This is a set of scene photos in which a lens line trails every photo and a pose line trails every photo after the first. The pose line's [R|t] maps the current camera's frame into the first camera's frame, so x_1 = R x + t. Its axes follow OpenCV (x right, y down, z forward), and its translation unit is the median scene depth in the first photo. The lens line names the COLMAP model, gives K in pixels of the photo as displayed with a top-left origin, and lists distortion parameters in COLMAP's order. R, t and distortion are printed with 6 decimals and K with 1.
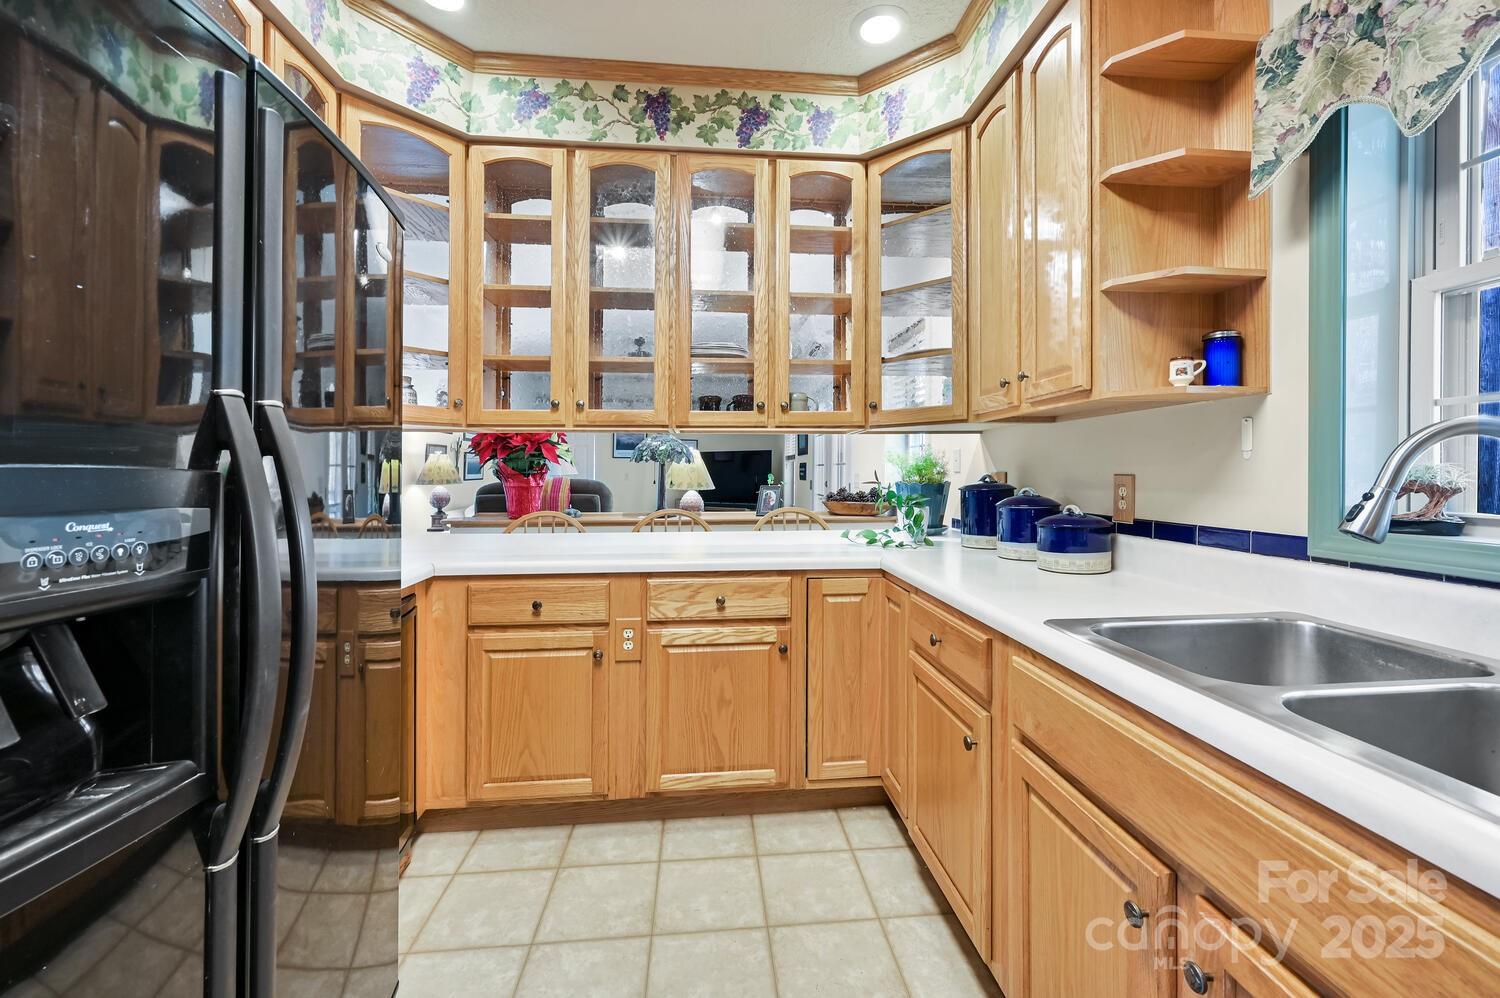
lens RADIAL K [[561.0, 0, 747.5], [0, 561.0, 459.5], [0, 0, 1]] dist [0.007482, 0.000018]
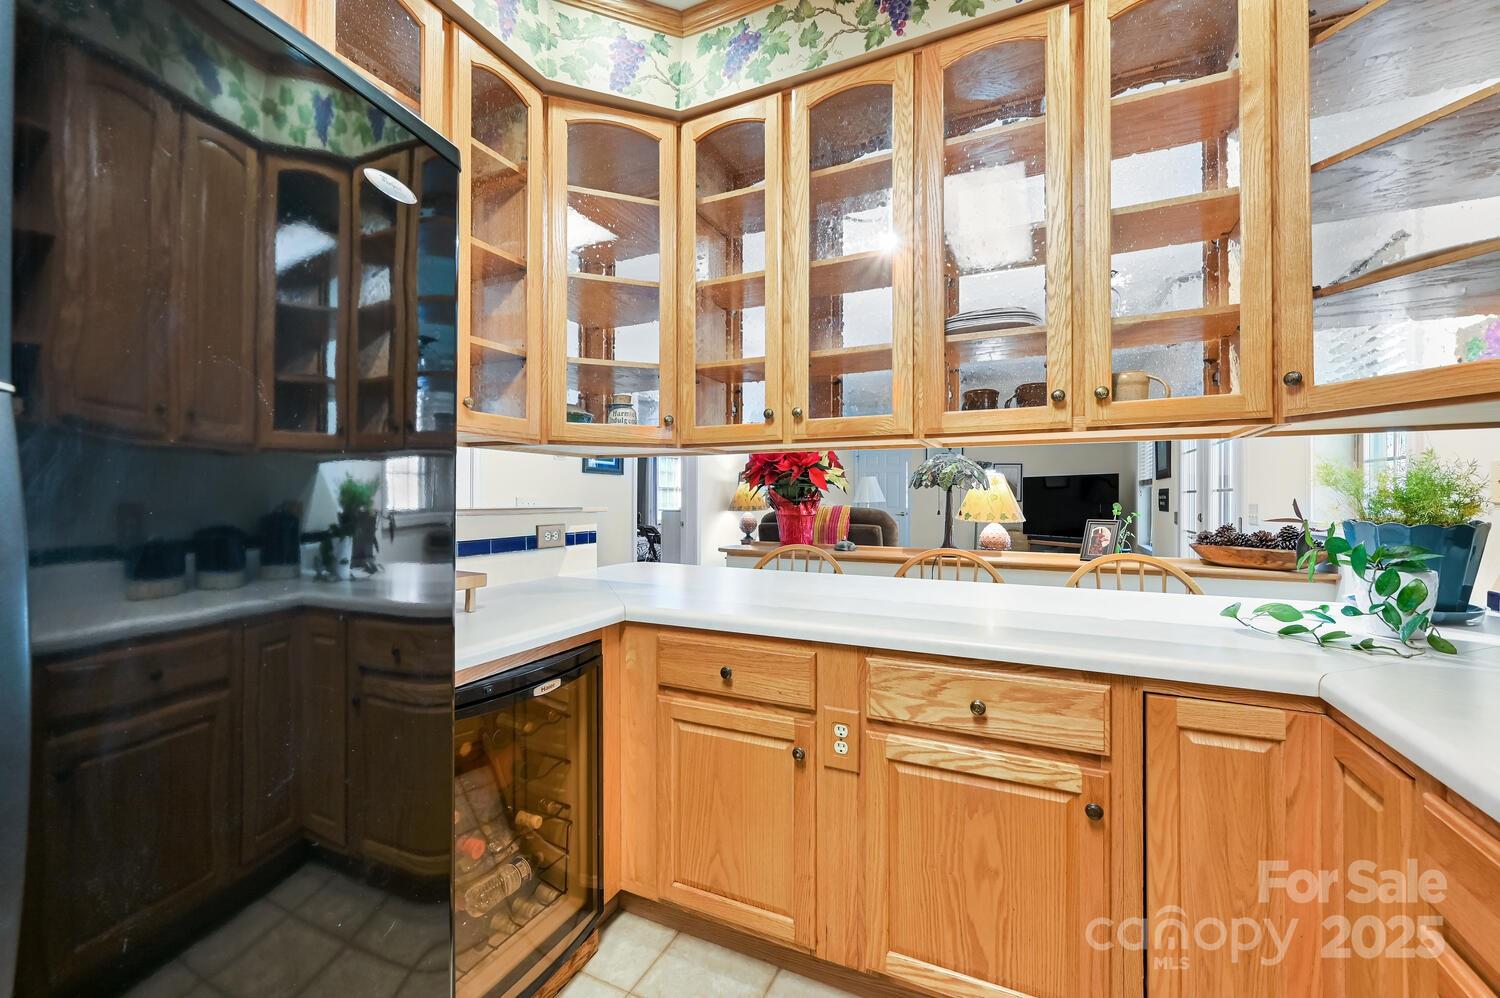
lens RADIAL K [[596.2, 0, 755.3], [0, 596.2, 484.7], [0, 0, 1]] dist [0.000656, 0.000060]
pose [[0.875923, -0.007820, -0.482387, 0.047601], [0.006408, 0.999969, -0.004575, 0.004147], [0.482408, 0.000916, 0.875946, 0.250962]]
